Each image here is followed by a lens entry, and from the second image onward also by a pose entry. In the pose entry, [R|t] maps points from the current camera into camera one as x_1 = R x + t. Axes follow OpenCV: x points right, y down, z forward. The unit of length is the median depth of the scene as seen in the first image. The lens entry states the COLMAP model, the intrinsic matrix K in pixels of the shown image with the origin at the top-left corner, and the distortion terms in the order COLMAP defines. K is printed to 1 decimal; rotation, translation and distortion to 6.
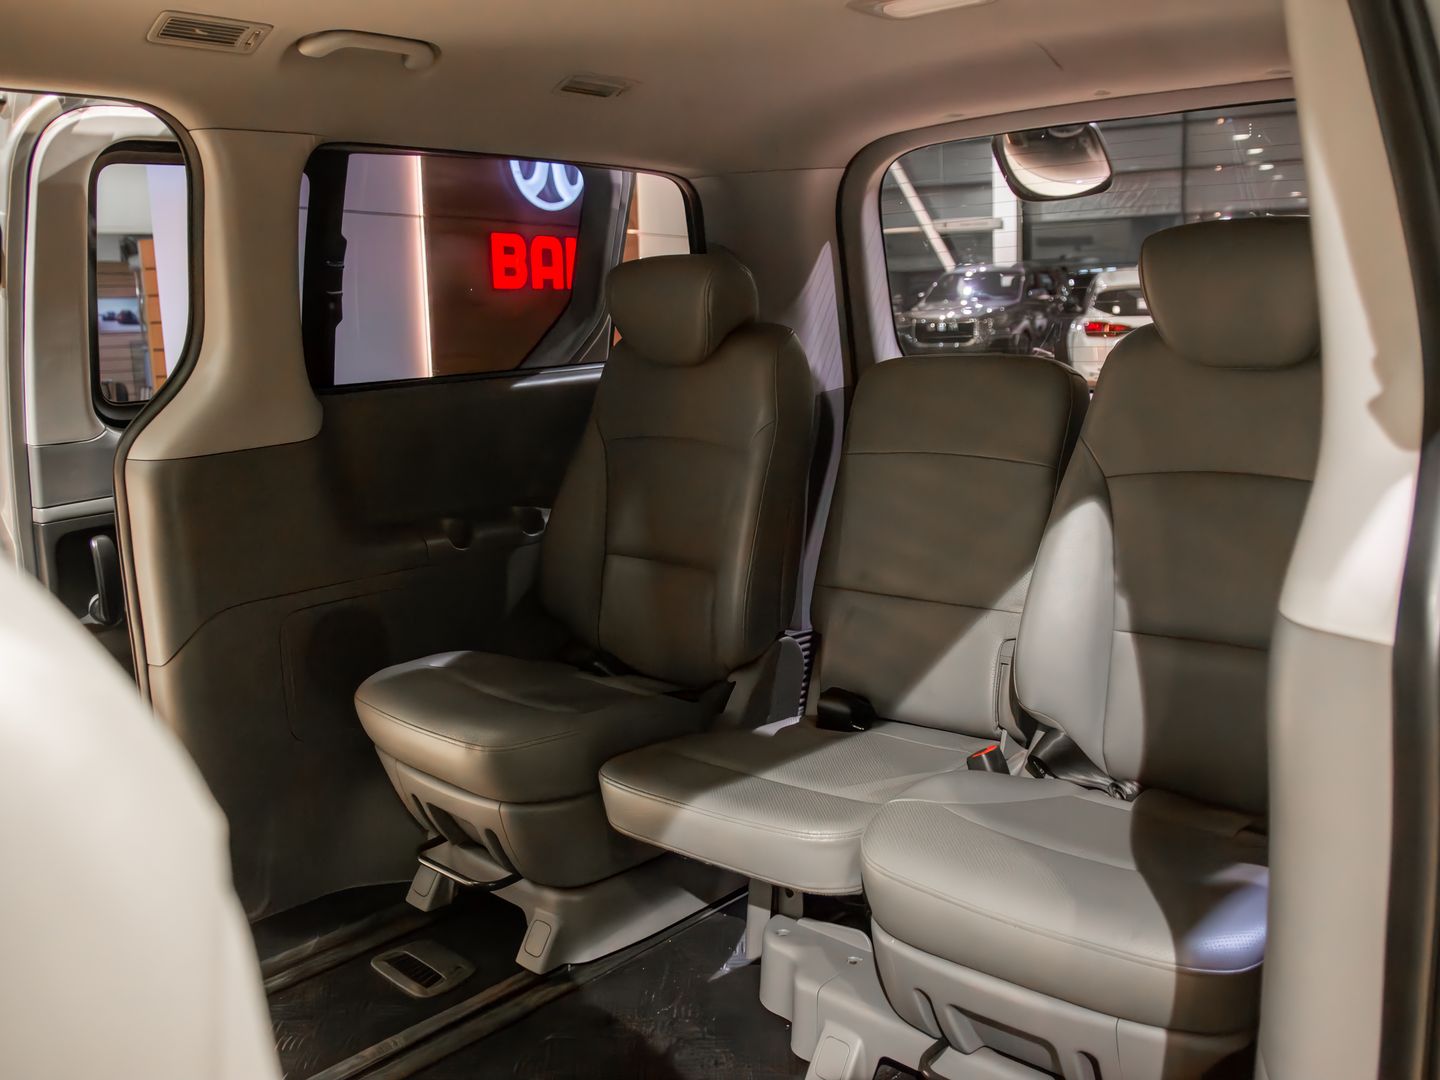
lens RADIAL K [[1285.8, 0, 729.9], [0, 1285.8, 537.9], [0, 0, 1]] dist [-0.090369, 0.048817]
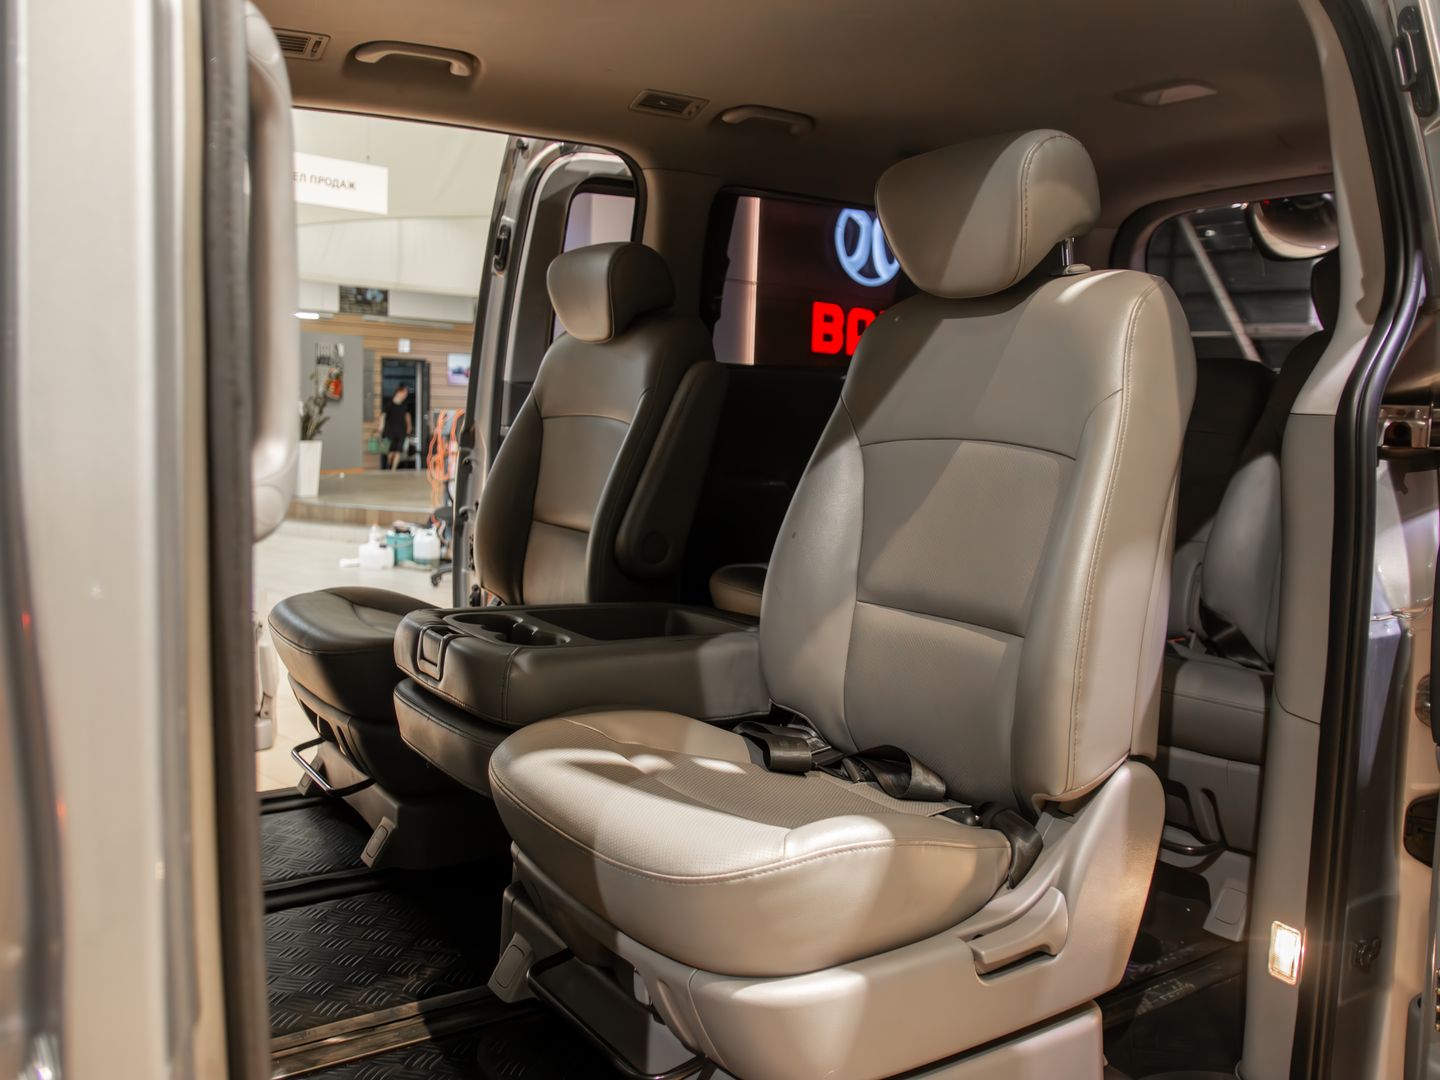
lens RADIAL K [[1285.8, 0, 714.0], [0, 1285.8, 541.0], [0, 0, 1]] dist [-0.090369, 0.048817]
pose [[0.968559, 0.084201, -0.234103, 0.025720], [-0.100487, 0.993216, -0.058513, 0.135824], [0.227588, 0.080197, 0.970449, -0.287405]]
